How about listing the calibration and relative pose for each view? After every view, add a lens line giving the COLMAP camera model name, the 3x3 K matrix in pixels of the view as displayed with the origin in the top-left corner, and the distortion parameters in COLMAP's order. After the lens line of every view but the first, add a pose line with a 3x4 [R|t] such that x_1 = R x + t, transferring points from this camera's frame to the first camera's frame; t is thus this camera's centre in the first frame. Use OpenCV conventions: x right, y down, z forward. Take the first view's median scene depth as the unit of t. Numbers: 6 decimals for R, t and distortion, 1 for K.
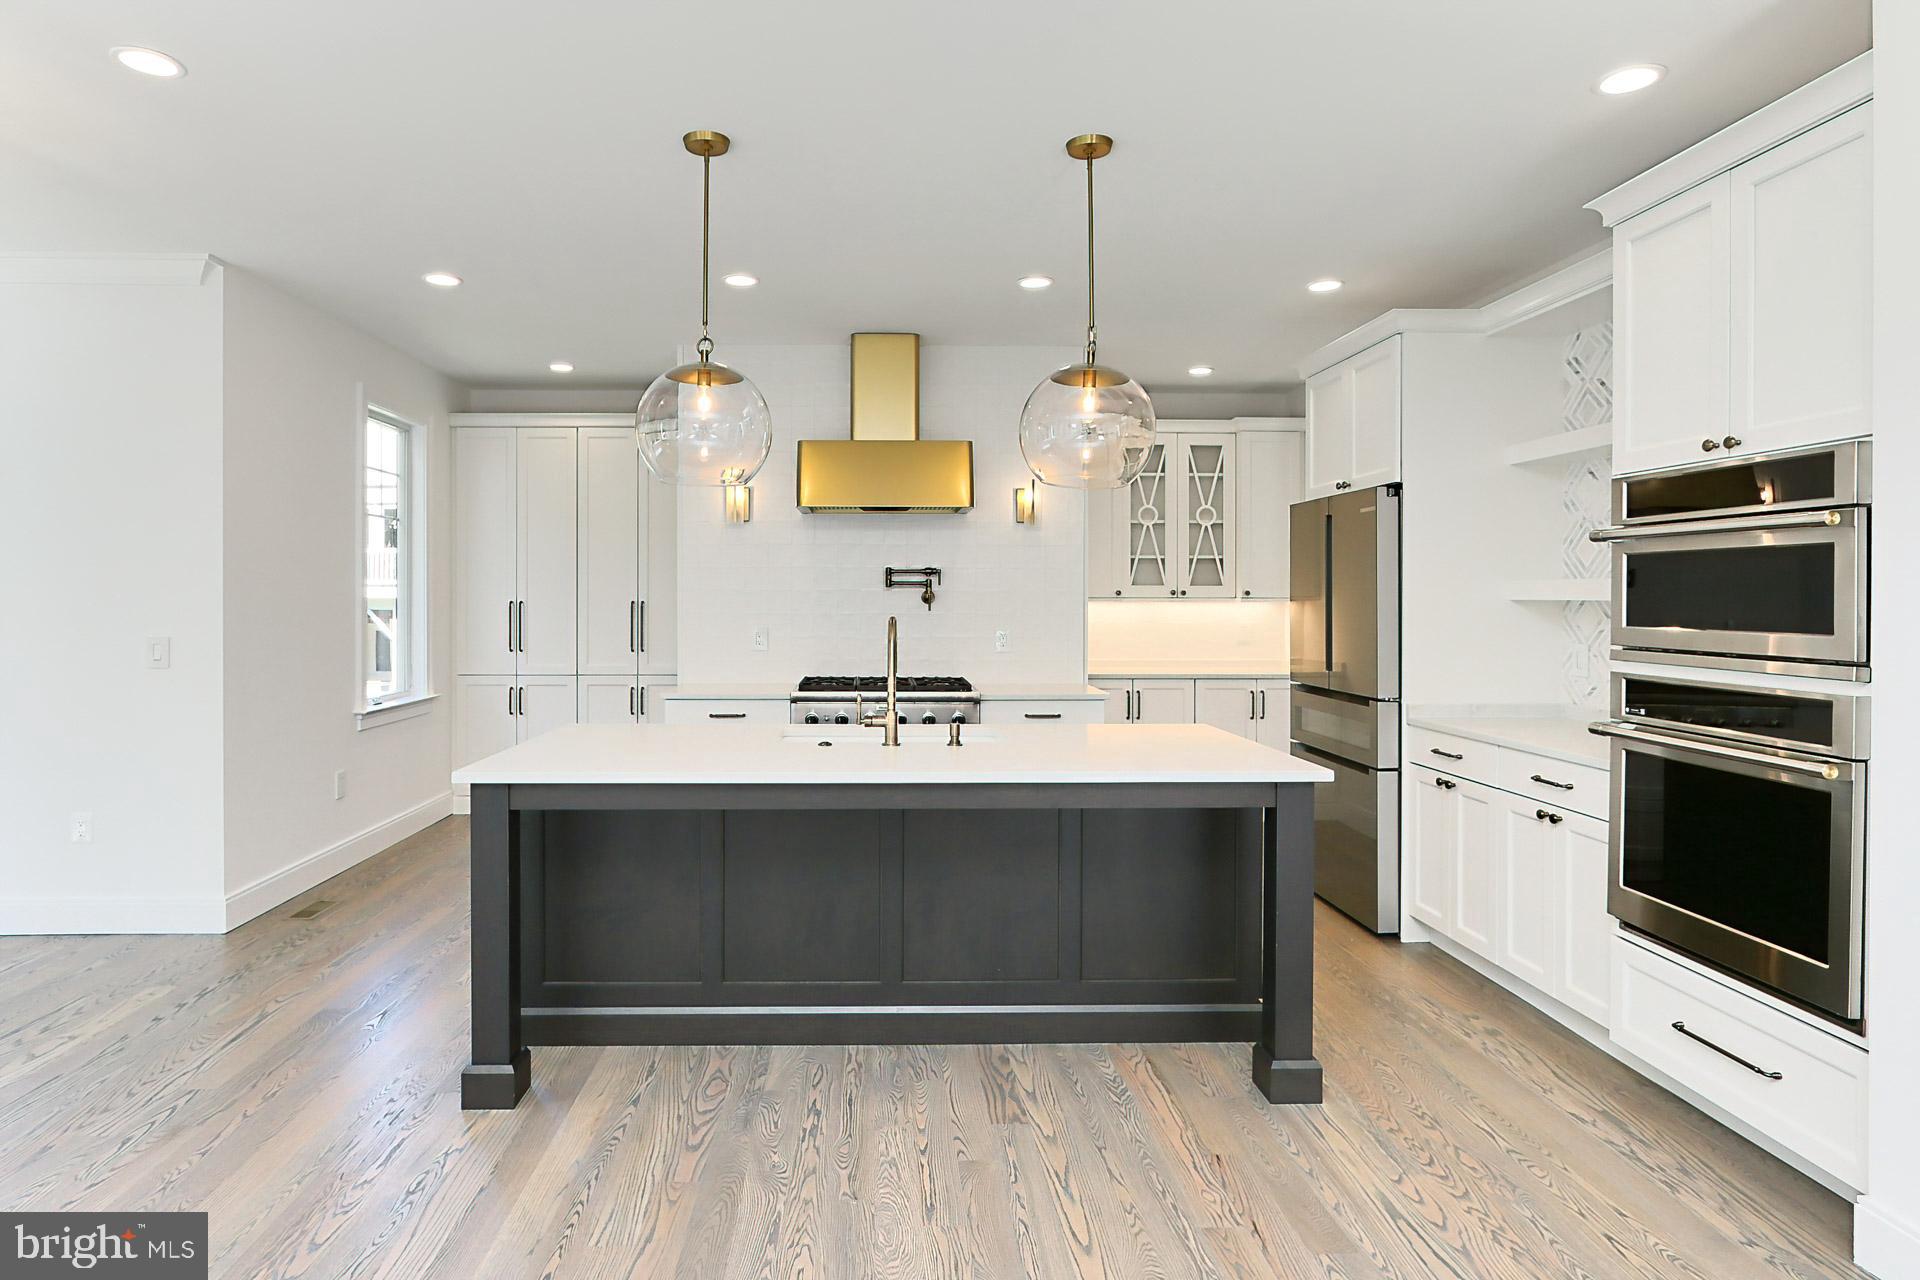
lens RADIAL K [[1044.9, 0, 858.3], [0, 1044.9, 599.2], [0, 0, 1]] dist [-0.004306, -0.000221]
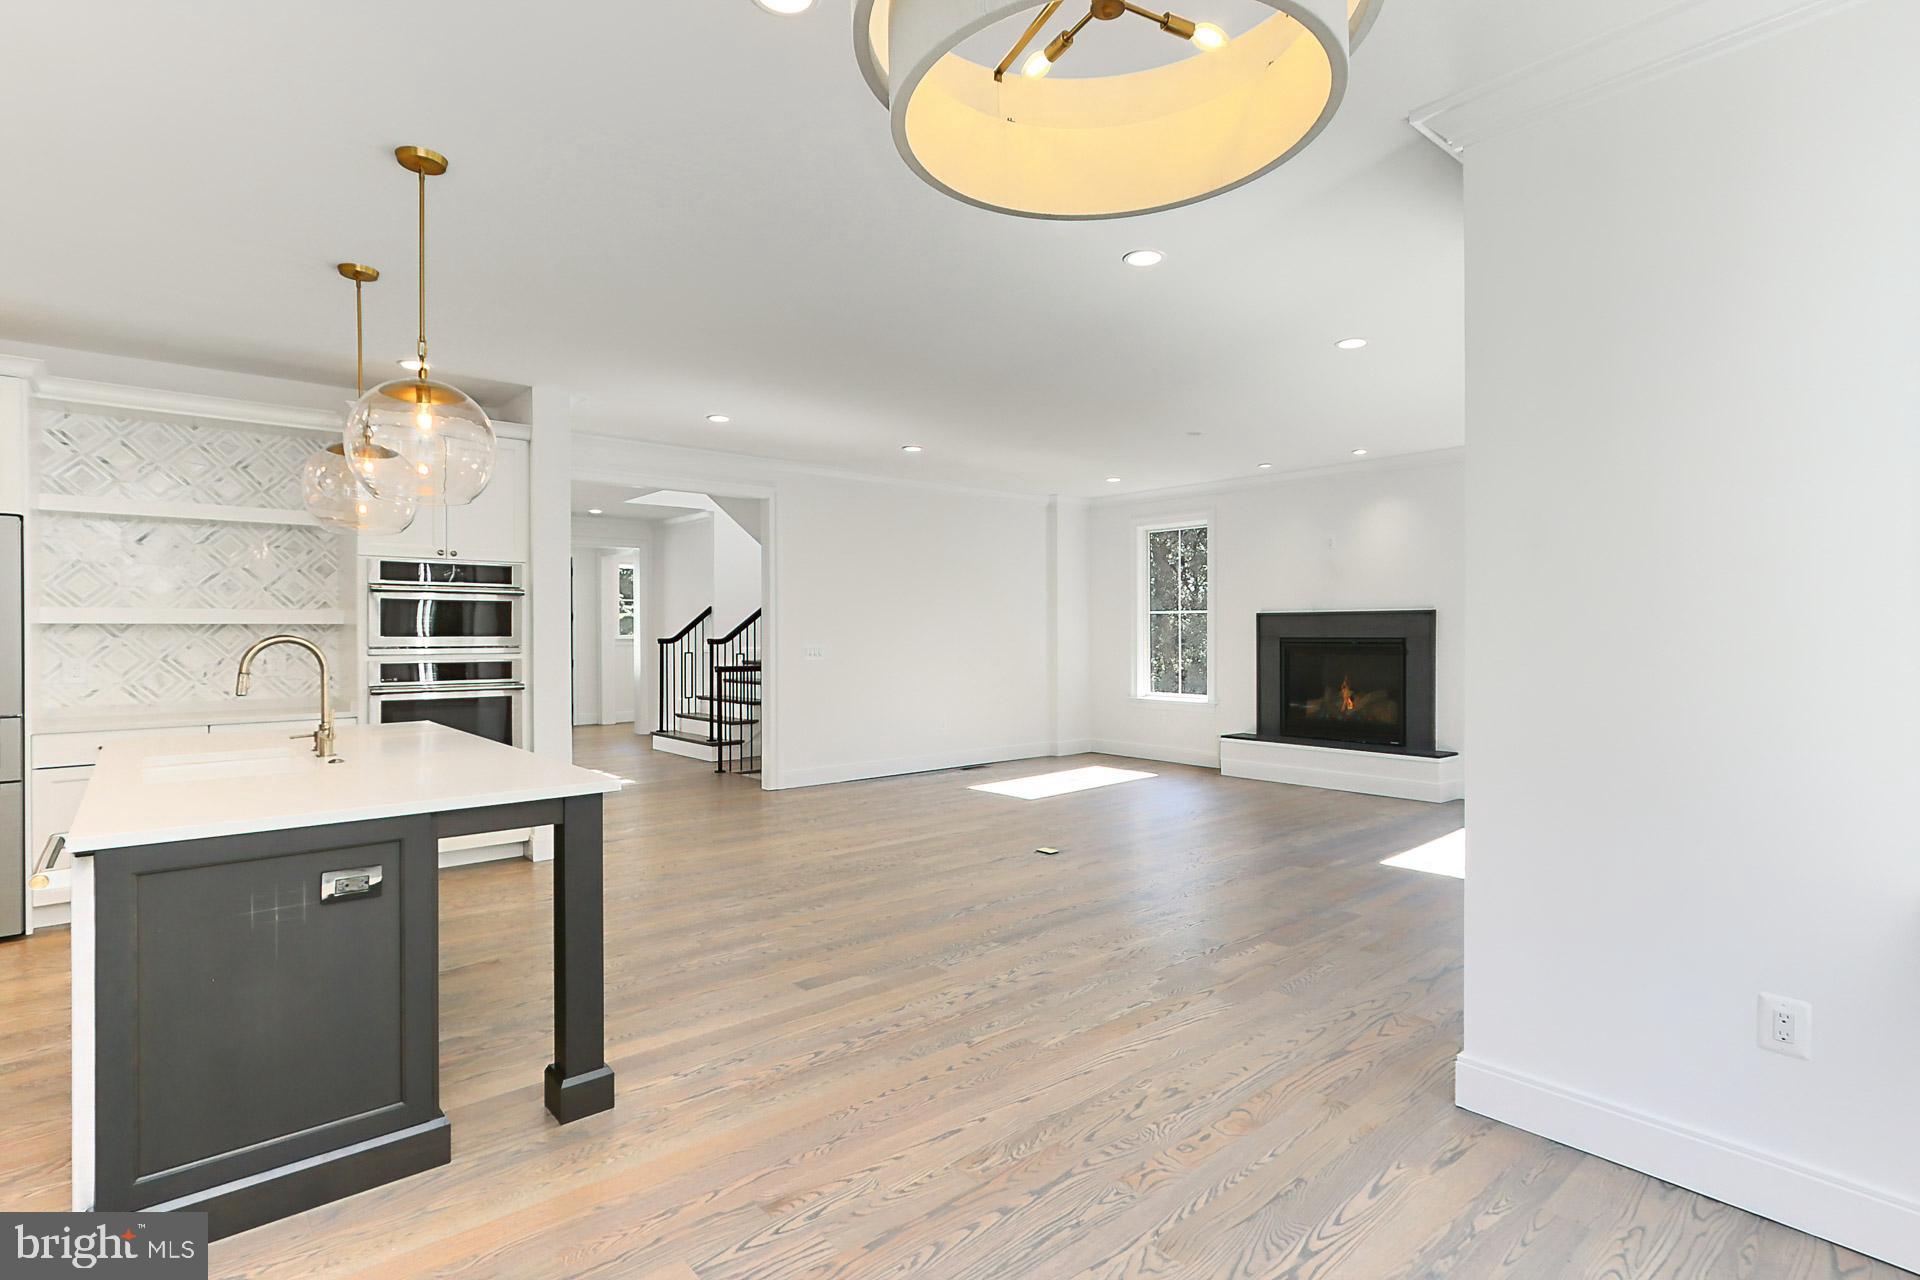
lens RADIAL K [[984.0, 0, 964.3], [0, 984.0, 633.2], [0, 0, 1]] dist [-0.002126, -0.000275]
pose [[-0.642770, -0.001264, 0.766058, -1.202027], [0.001963, 0.999993, 0.003297, 0.014055], [-0.766056, 0.003623, -0.642763, 1.210021]]
